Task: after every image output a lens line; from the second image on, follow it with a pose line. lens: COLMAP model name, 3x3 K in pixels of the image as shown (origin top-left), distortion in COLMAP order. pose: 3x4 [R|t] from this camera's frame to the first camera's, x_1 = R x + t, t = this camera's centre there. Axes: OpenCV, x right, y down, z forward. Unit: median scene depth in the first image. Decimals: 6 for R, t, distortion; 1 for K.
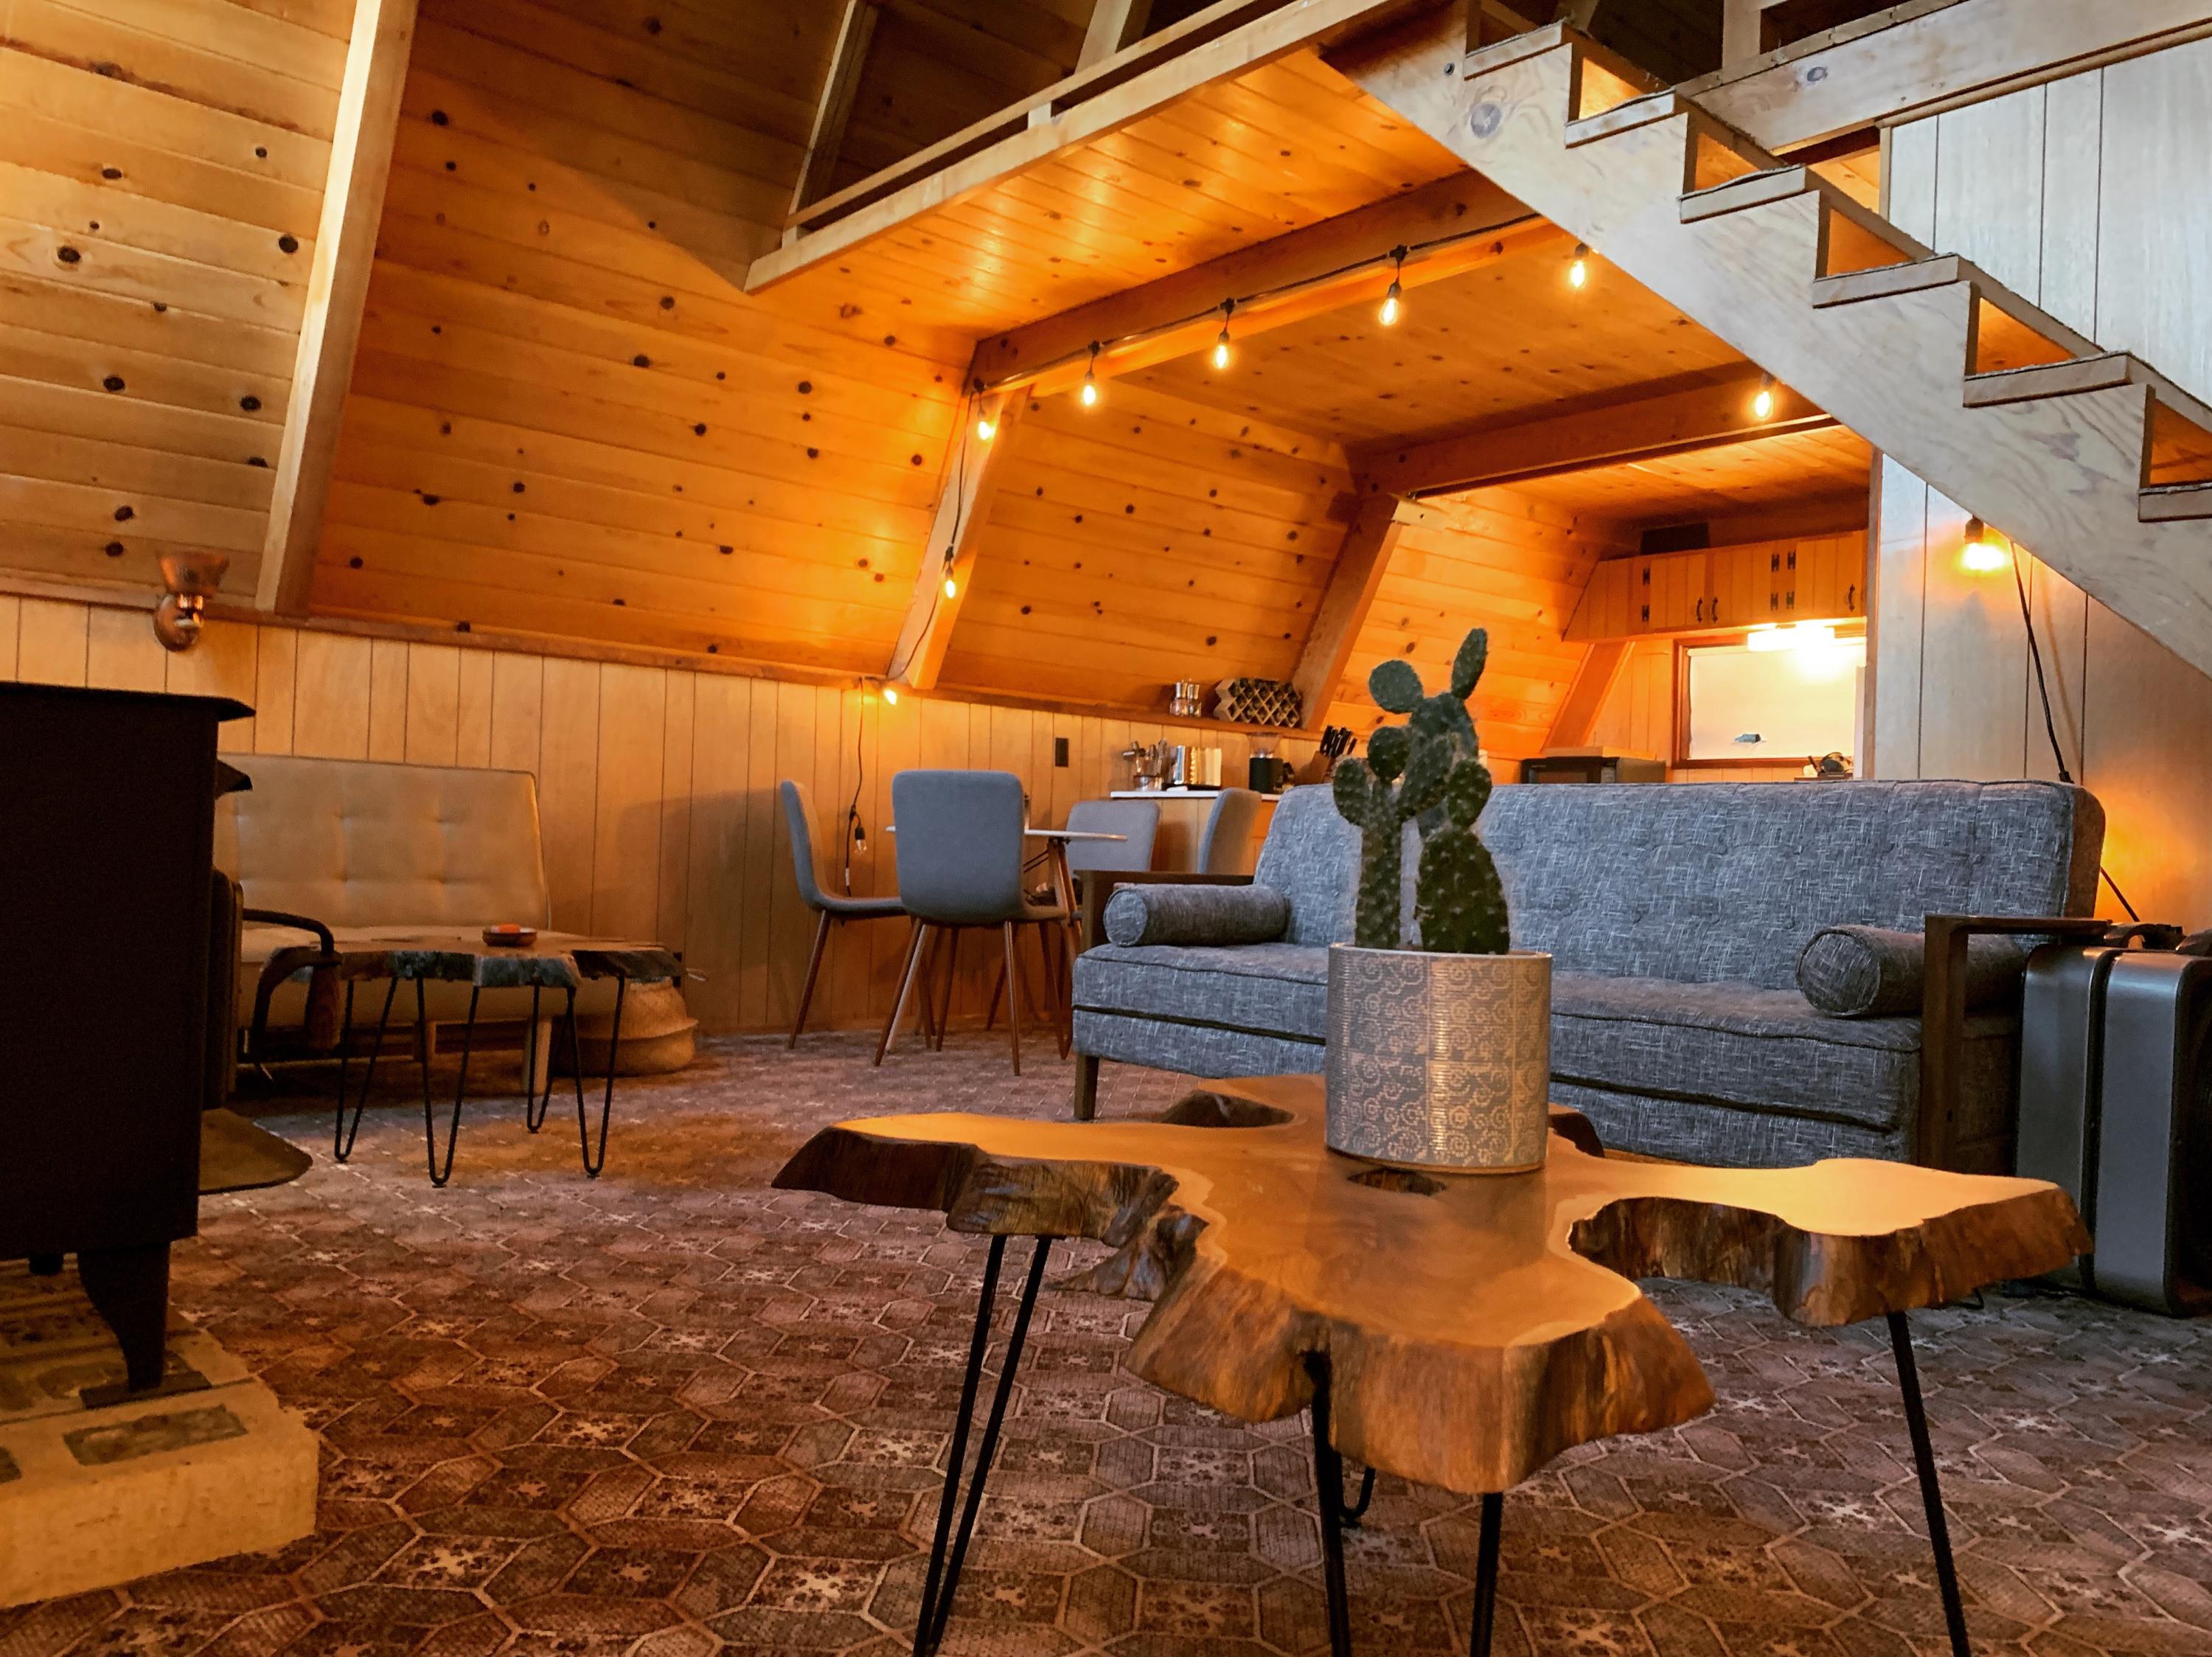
lens RADIAL K [[1683.9, 0, 1121.4], [0, 1683.9, 832.7], [0, 0, 1]] dist [0.006275, -0.013994]
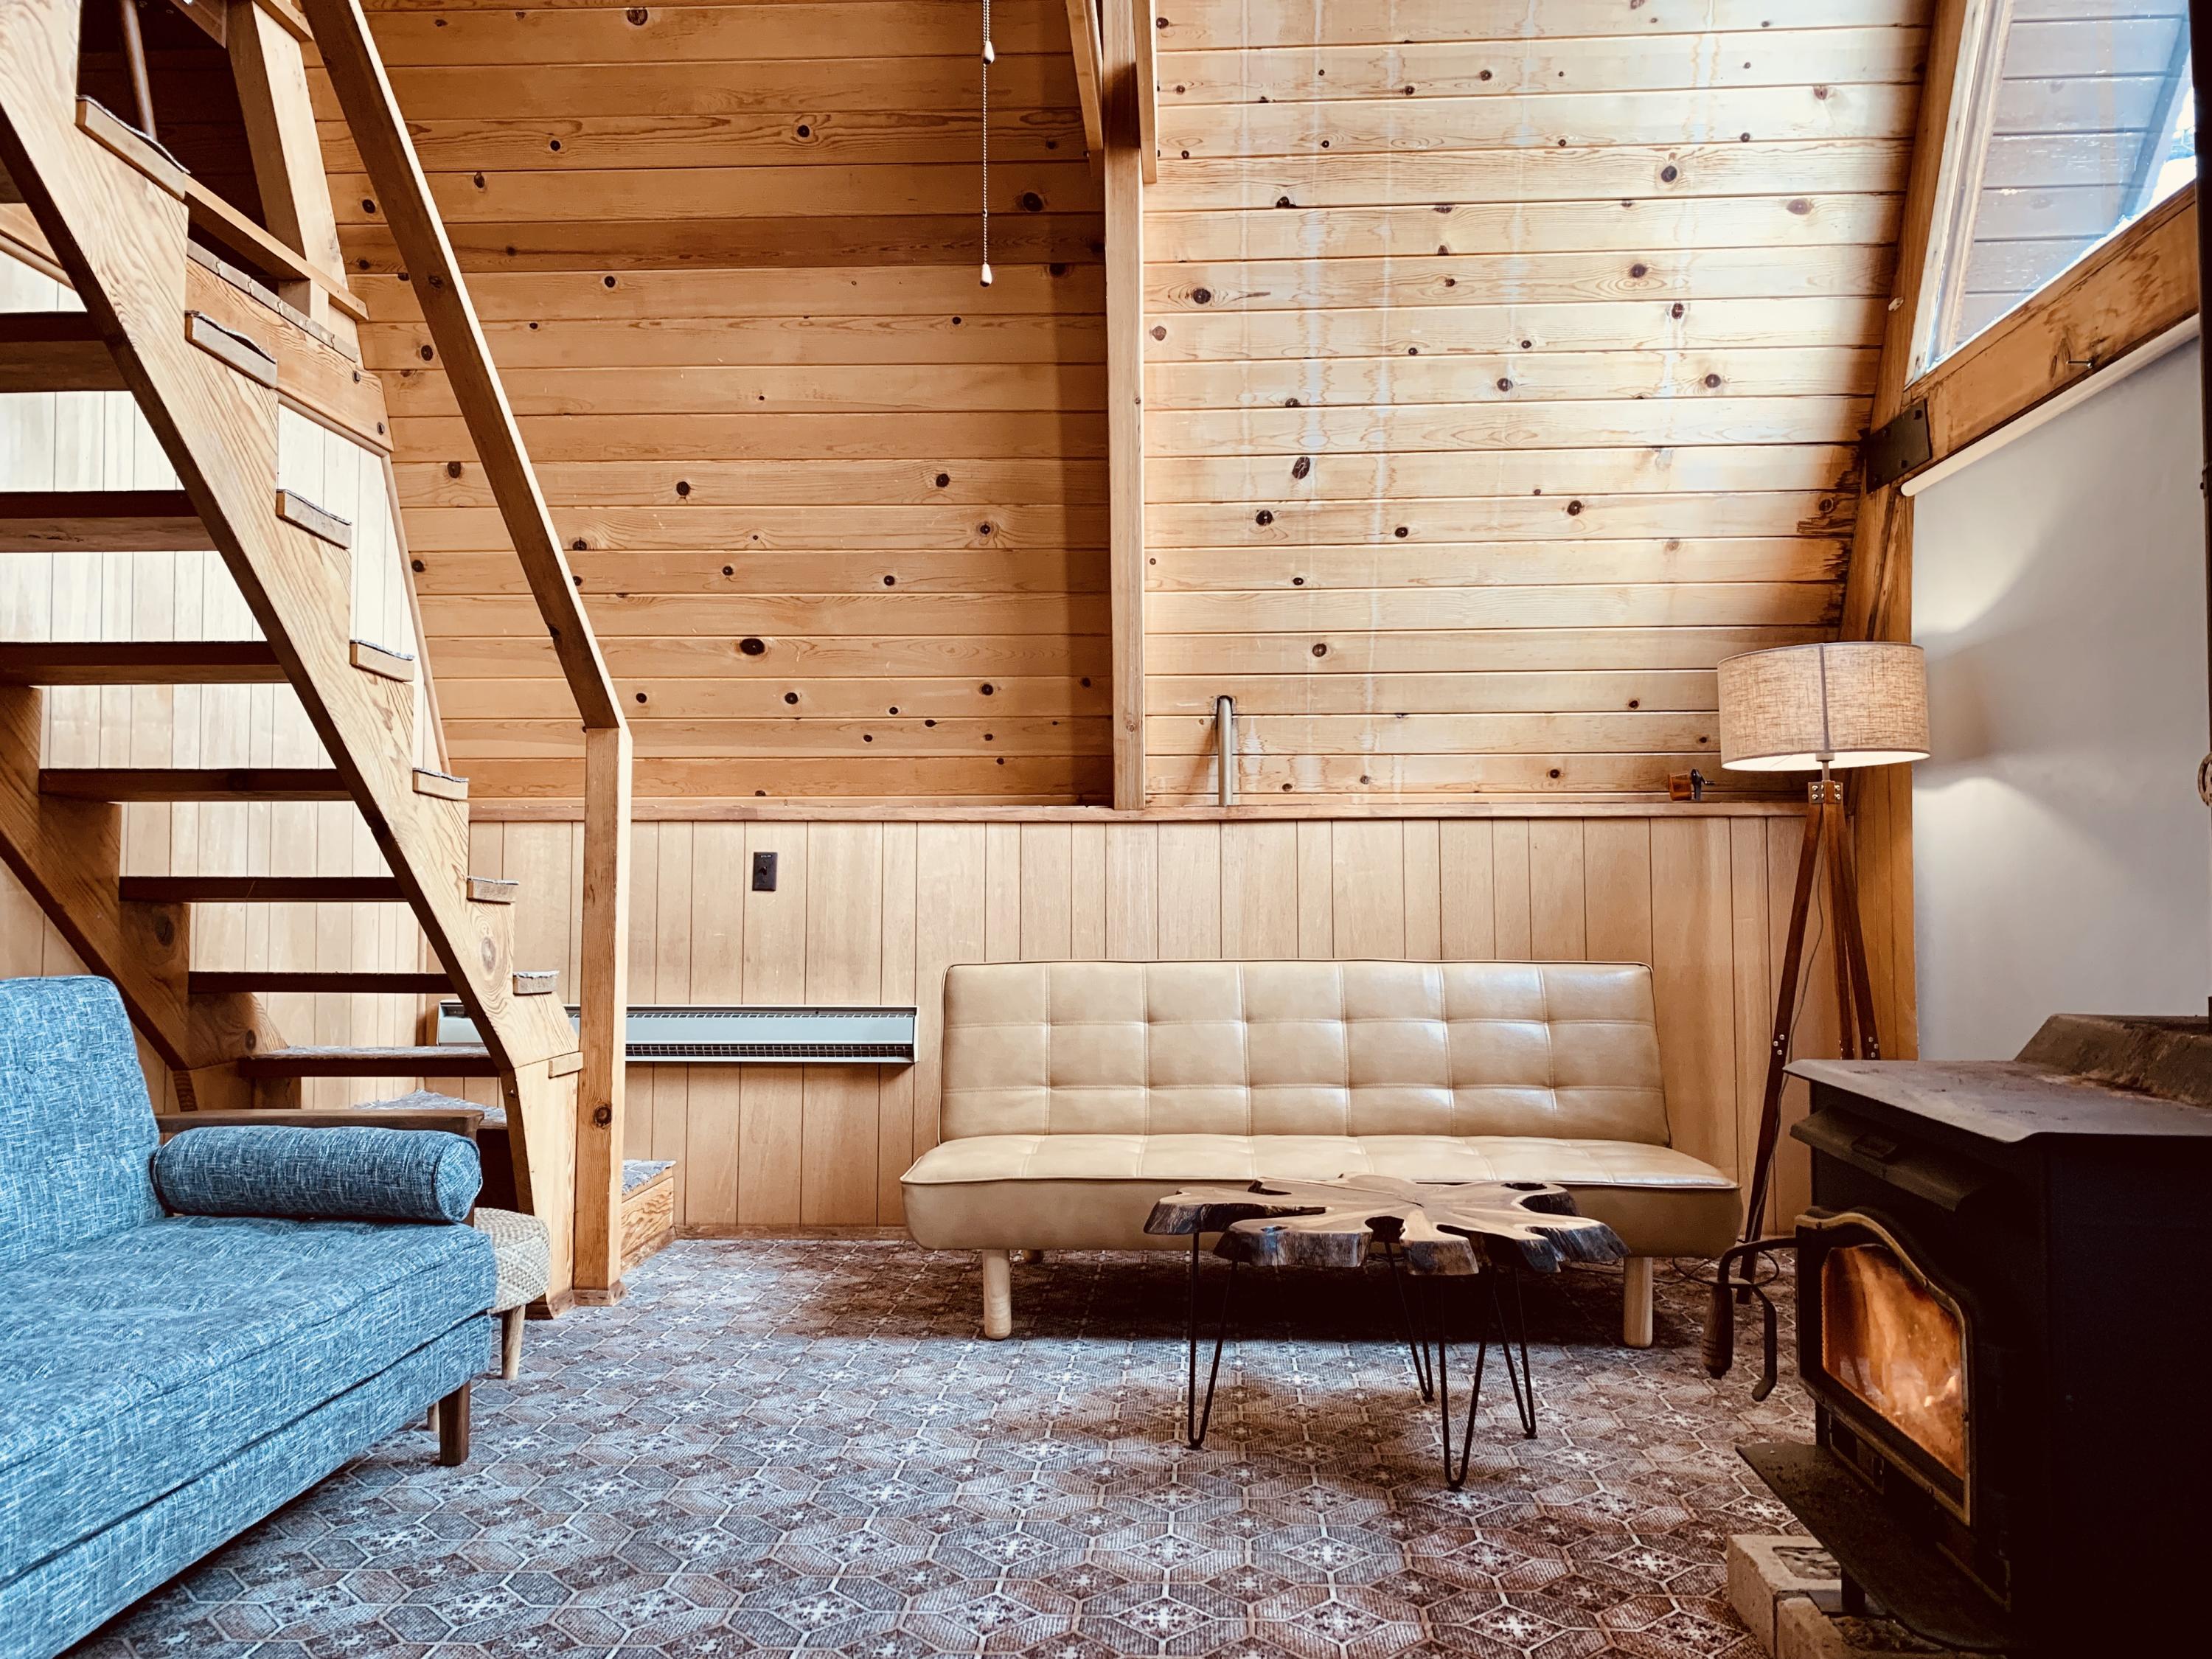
lens RADIAL K [[1683.8, 0, 1109.6], [0, 1683.8, 832.4], [0, 0, 1]] dist [0.006275, -0.013994]
pose [[-0.708455, -0.005731, 0.705732, -2.707089], [-0.030940, 0.999258, -0.022944, -0.529112], [-0.705077, -0.038090, -0.708107, 5.867951]]
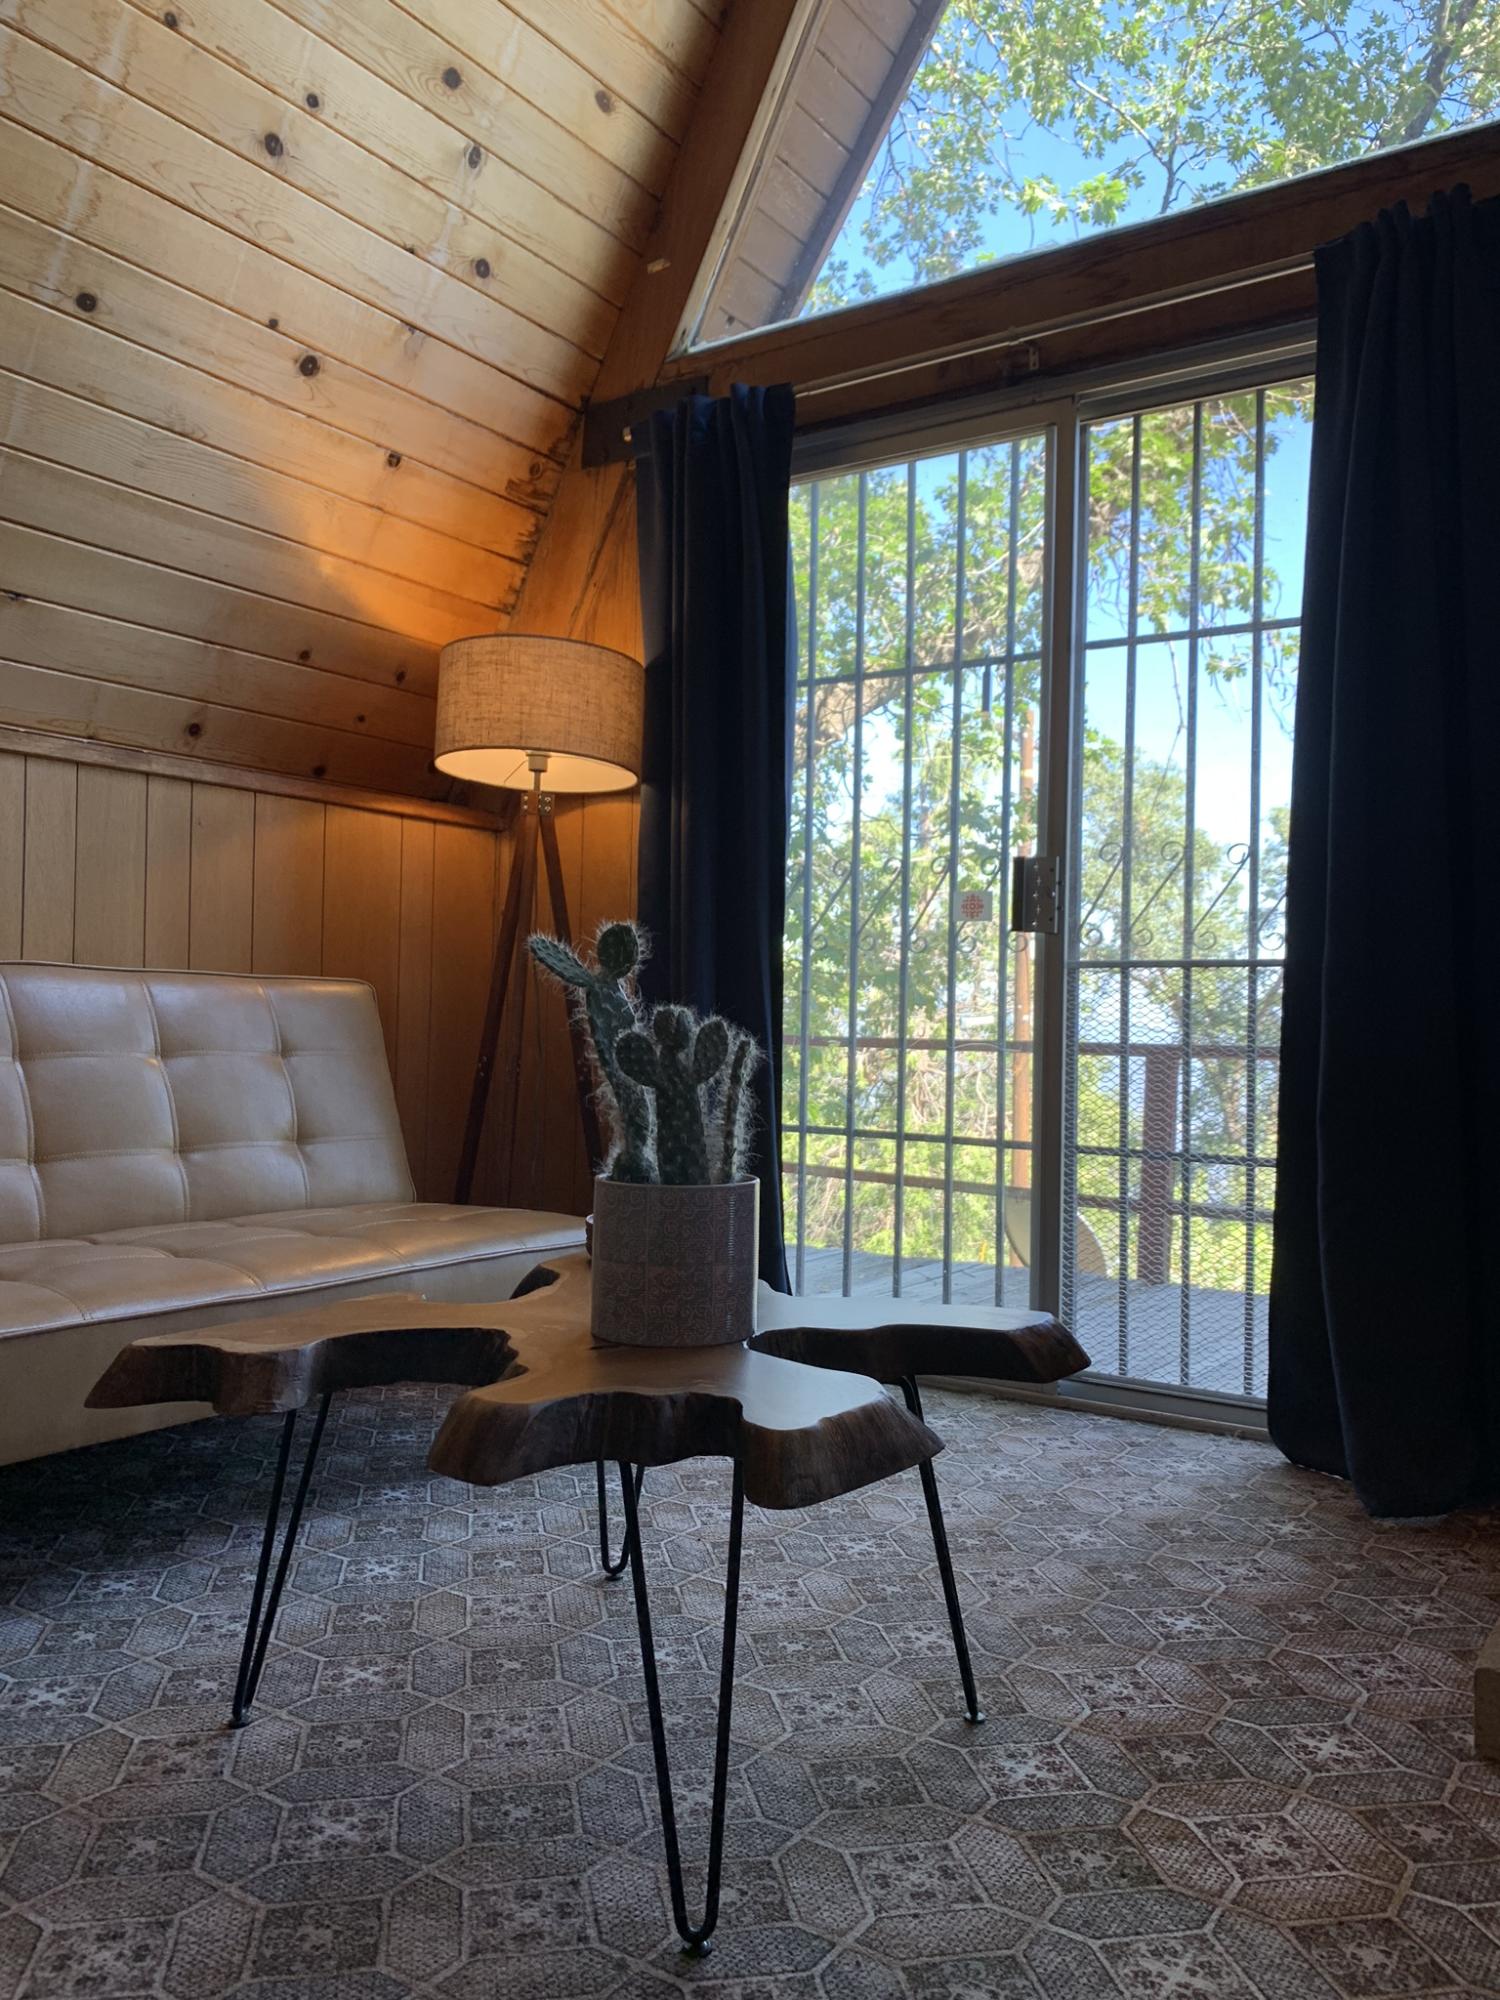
lens RADIAL K [[1522.4, 0, 754.7], [0, 1522.4, 999.0], [0, 0, 1]] dist [0.006275, -0.013994]
pose [[-0.967419, -0.060413, -0.245866, 0.635277], [-0.054005, 0.998004, -0.032729, -0.070737], [0.247353, -0.018385, -0.968751, 4.403898]]
